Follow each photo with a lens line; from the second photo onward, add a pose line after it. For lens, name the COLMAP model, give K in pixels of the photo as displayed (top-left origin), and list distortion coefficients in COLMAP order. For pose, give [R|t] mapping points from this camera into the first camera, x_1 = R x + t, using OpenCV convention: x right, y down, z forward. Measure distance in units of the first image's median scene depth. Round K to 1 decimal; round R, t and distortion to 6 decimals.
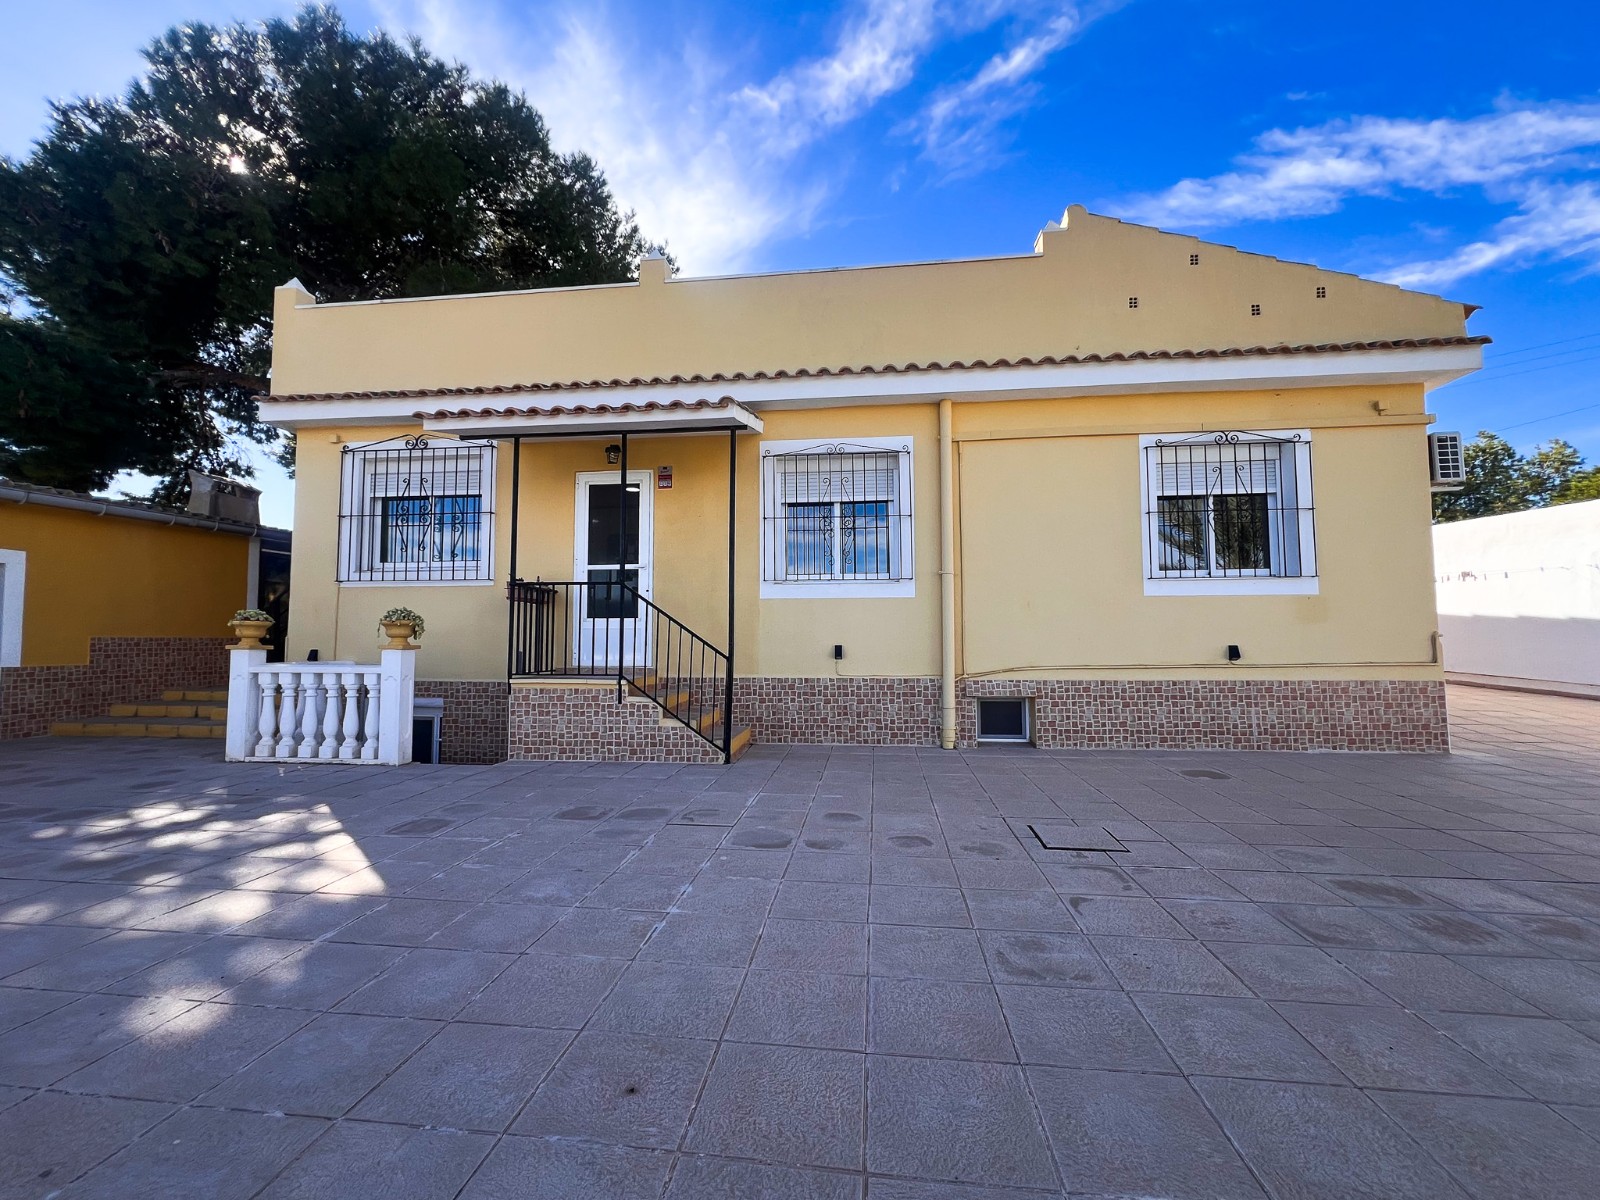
lens RADIAL K [[653.9, 0, 797.9], [0, 653.9, 598.2], [0, 0, 1]] dist [0.000216, -0.000598]
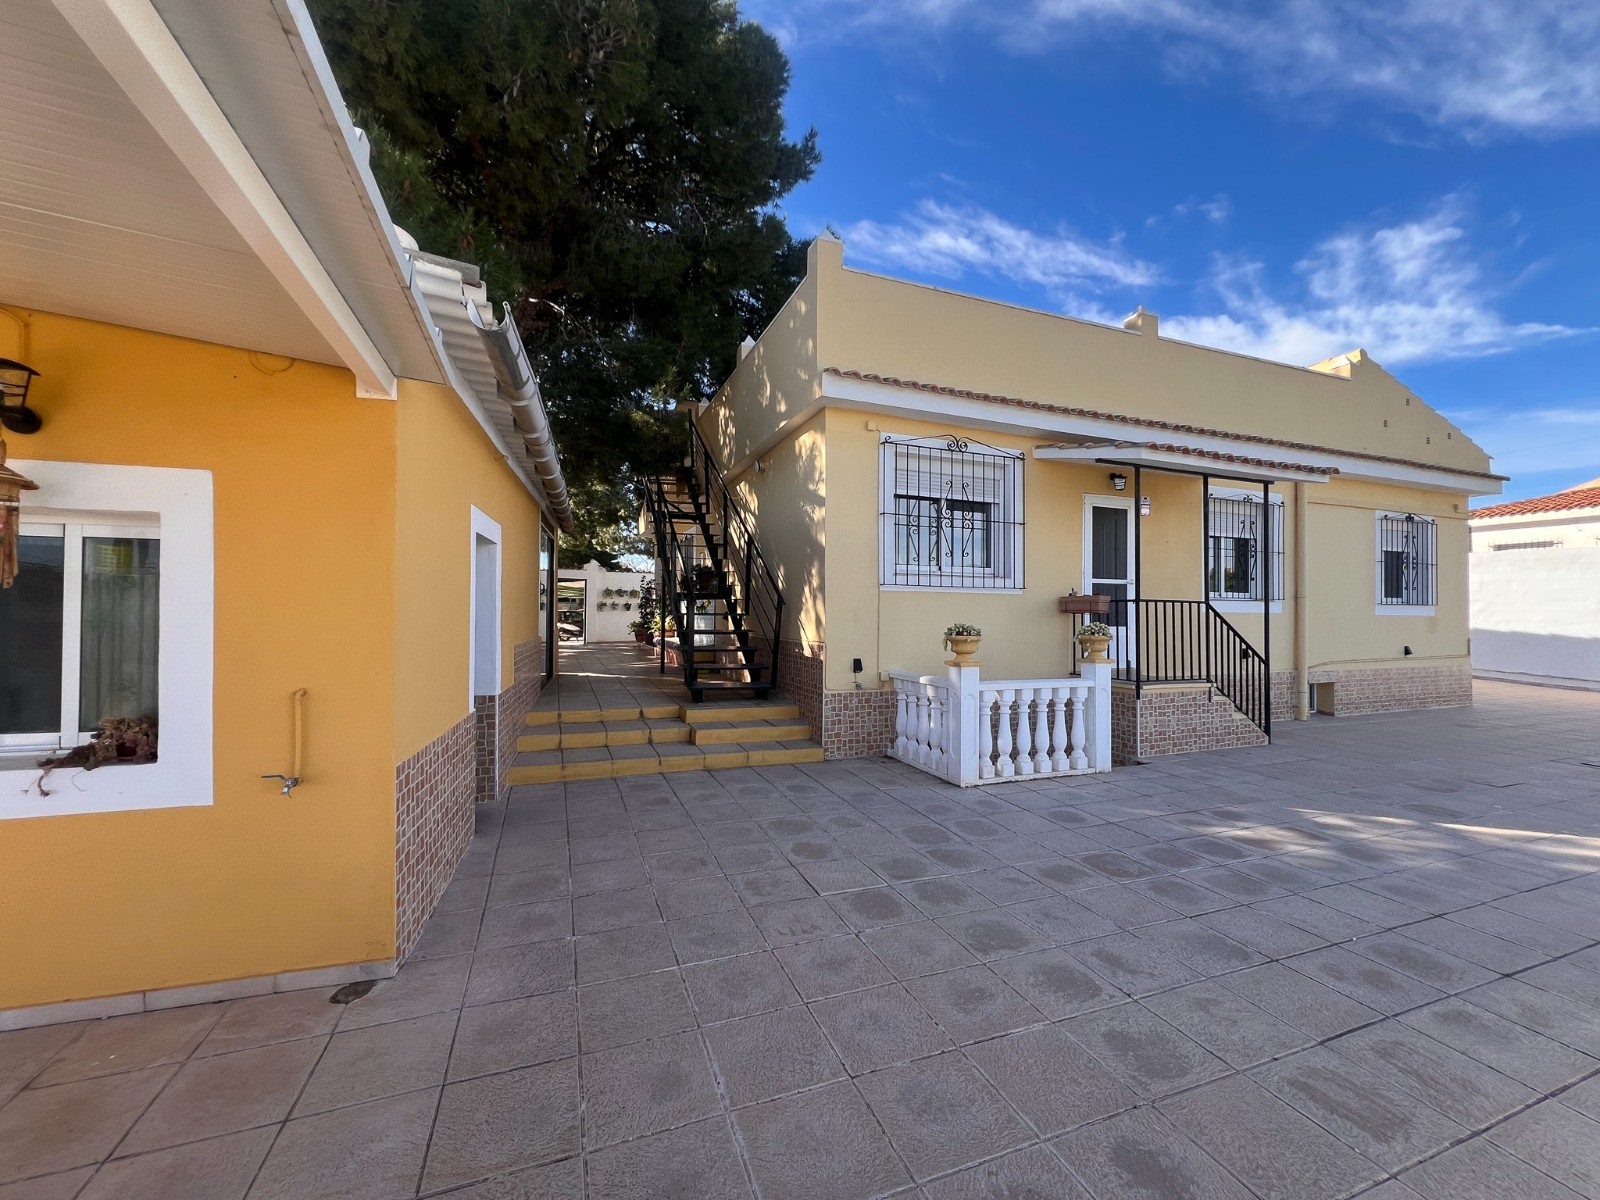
lens RADIAL K [[646.1, 0, 800.0], [0, 646.1, 600.0], [0, 0, 1]] dist [-0.001541, -0.000022]
pose [[0.883603, 0.020060, 0.467808, -1.236604], [-0.041293, 0.998528, 0.035178, -0.031598], [-0.466413, -0.050401, 0.883130, 0.253254]]
